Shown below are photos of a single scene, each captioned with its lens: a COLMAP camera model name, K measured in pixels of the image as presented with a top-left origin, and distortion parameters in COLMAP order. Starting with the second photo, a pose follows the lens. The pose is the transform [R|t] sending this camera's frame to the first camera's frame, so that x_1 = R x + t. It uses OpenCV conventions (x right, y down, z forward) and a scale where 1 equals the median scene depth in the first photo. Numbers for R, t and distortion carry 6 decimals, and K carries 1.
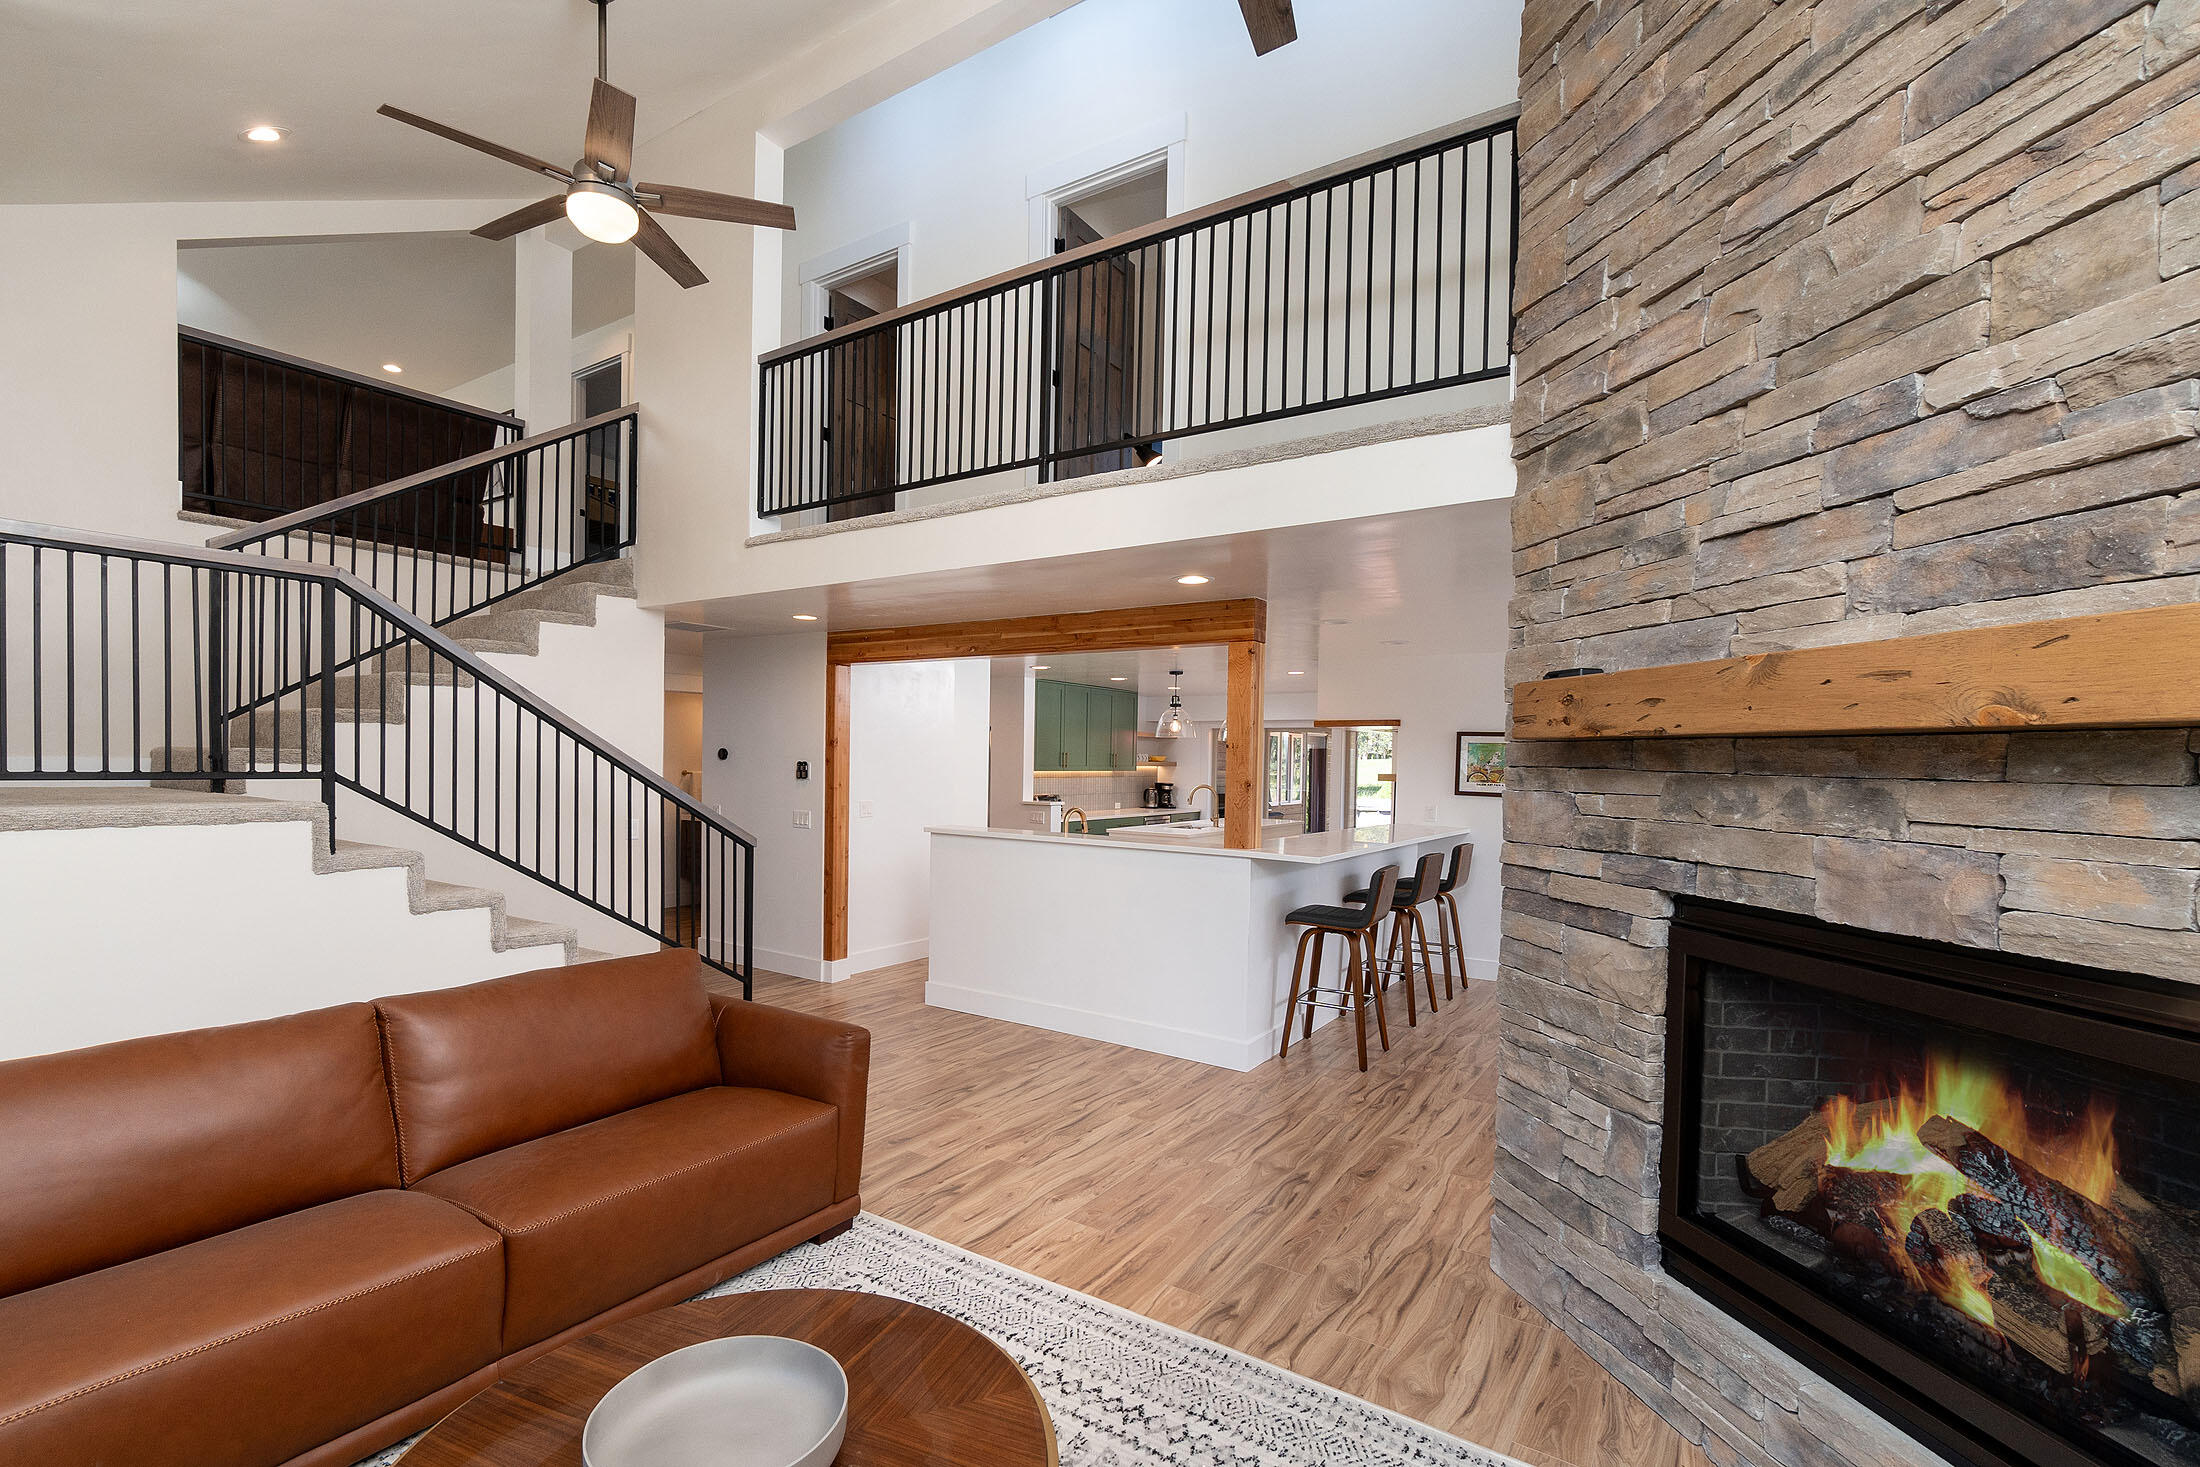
lens RADIAL K [[965.8, 0, 1099.6], [0, 965.8, 781.0], [0, 0, 1]] dist [-0.017586, 0.000470]
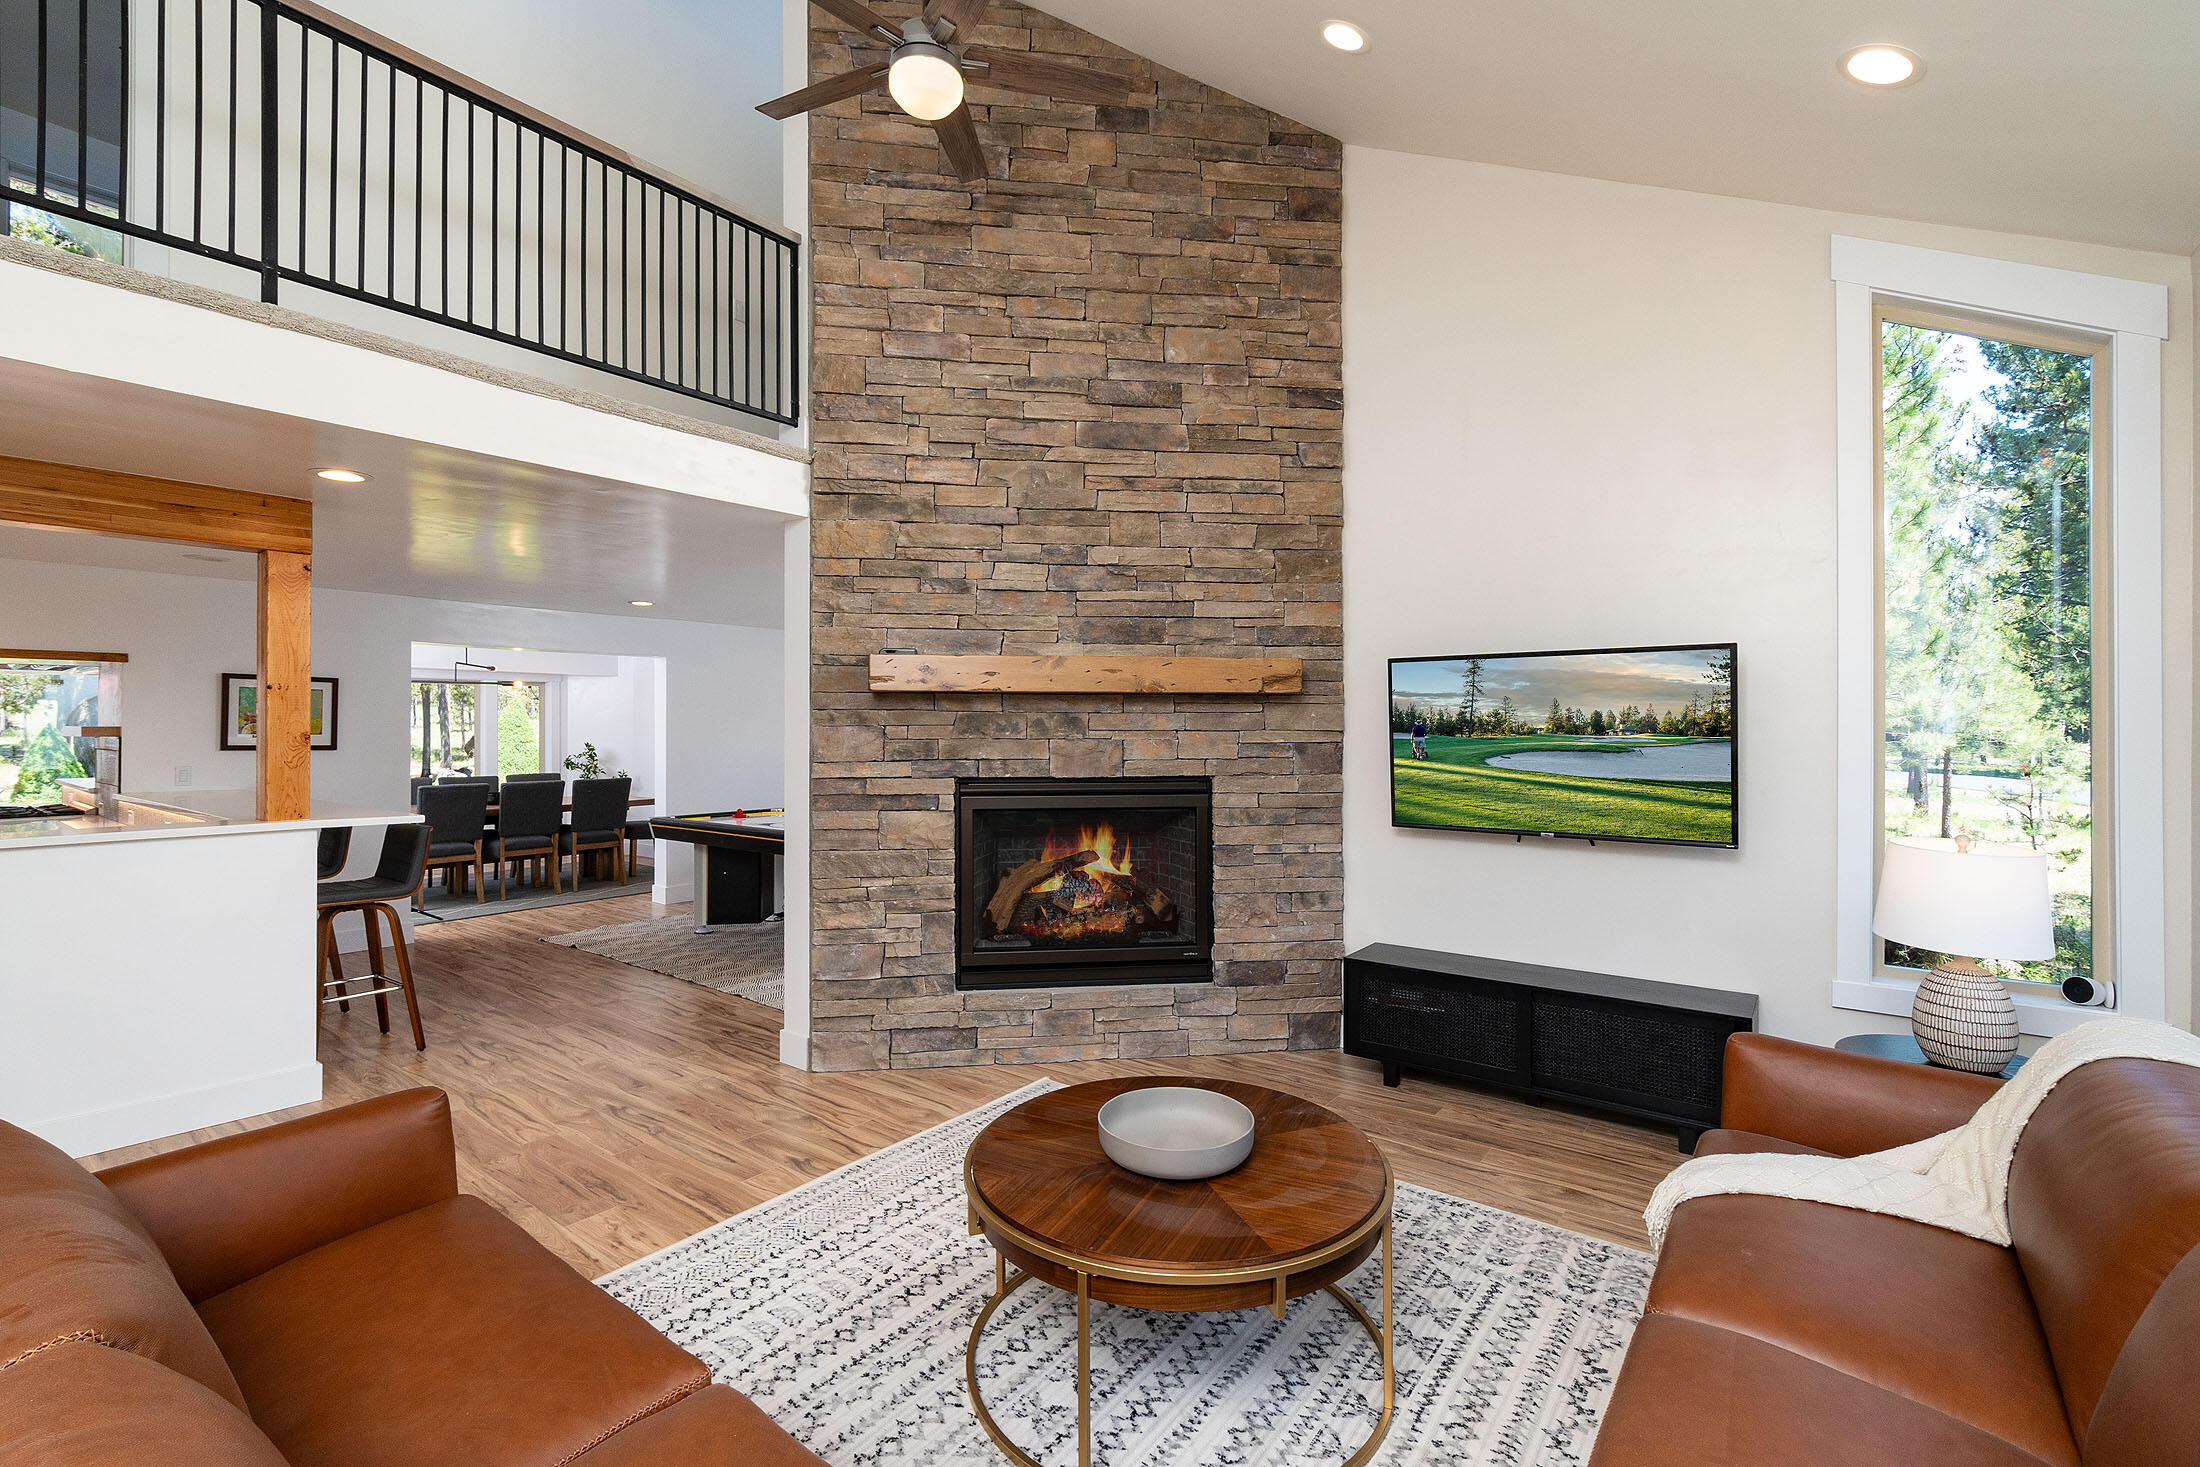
lens RADIAL K [[947.4, 0, 1100.0], [0, 947.4, 733.5], [0, 0, 1]] dist [-0.050380, -0.000015]
pose [[0.042078, -0.021826, 0.998876, -1.098381], [0.021277, 0.999554, 0.020945, 0.000225], [-0.998888, 0.020372, 0.042524, 0.615903]]
